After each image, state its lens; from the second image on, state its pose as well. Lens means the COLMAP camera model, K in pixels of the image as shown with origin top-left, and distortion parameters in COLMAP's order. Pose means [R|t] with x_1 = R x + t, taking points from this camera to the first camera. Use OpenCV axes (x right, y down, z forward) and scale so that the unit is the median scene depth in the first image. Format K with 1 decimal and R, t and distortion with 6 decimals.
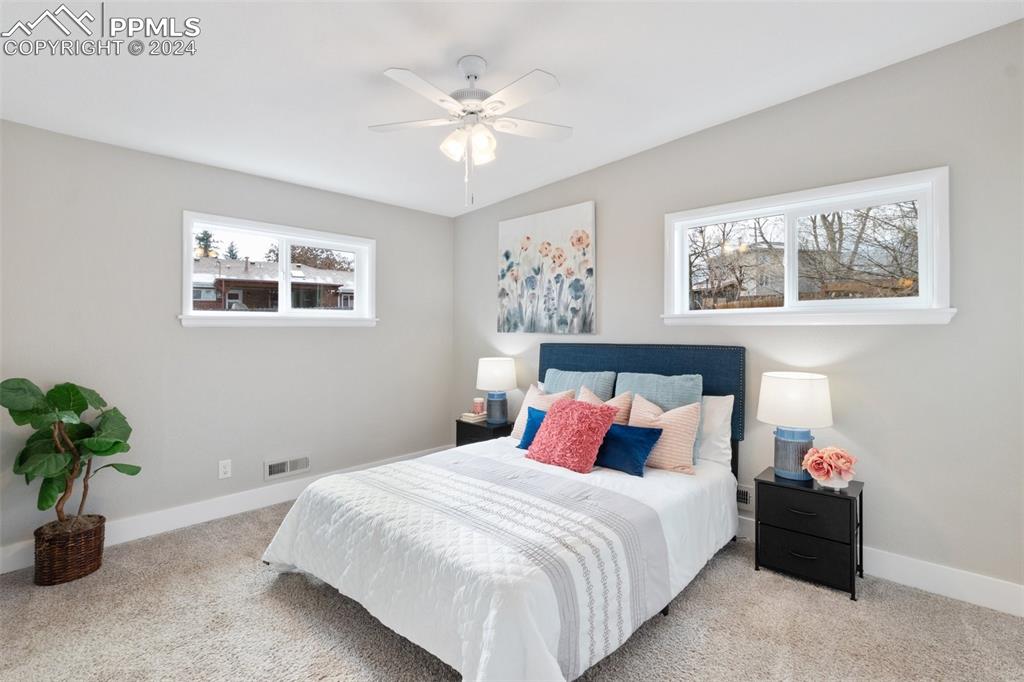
lens RADIAL K [[474.3, 0, 498.4], [0, 474.3, 336.3], [0, 0, 1]] dist [-0.001583, -0.000737]
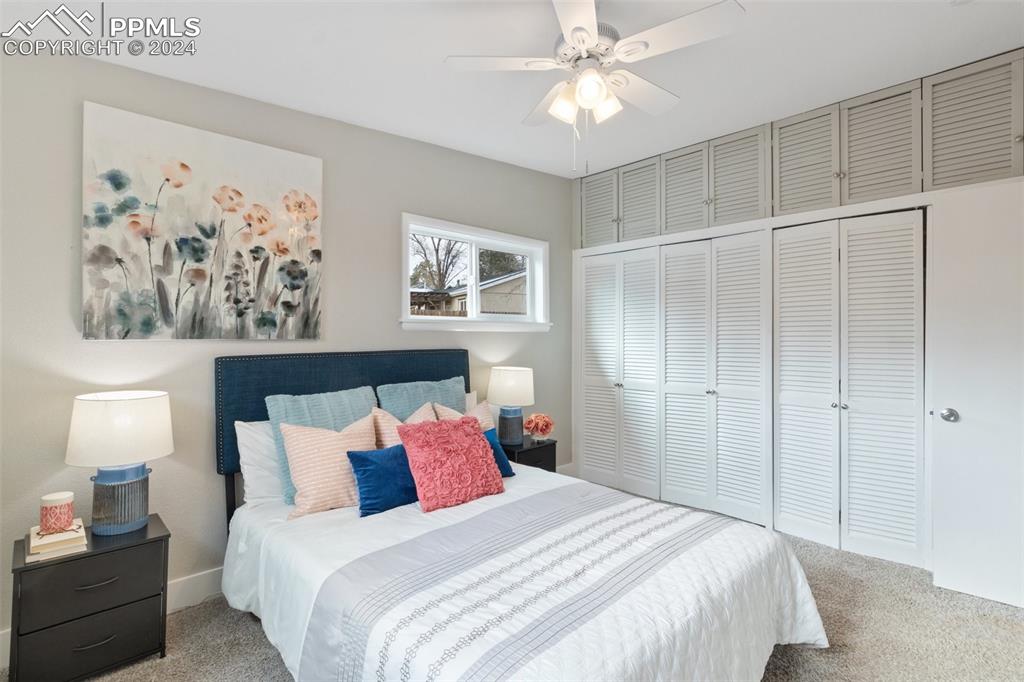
lens RADIAL K [[474.3, 0, 498.4], [0, 474.3, 336.3], [0, 0, 1]] dist [-0.001583, -0.000737]
pose [[0.066526, -0.002244, 0.997782, -0.482433], [0.008508, 0.999962, 0.001682, -0.009073], [-0.997748, 0.008377, 0.066543, 0.633303]]
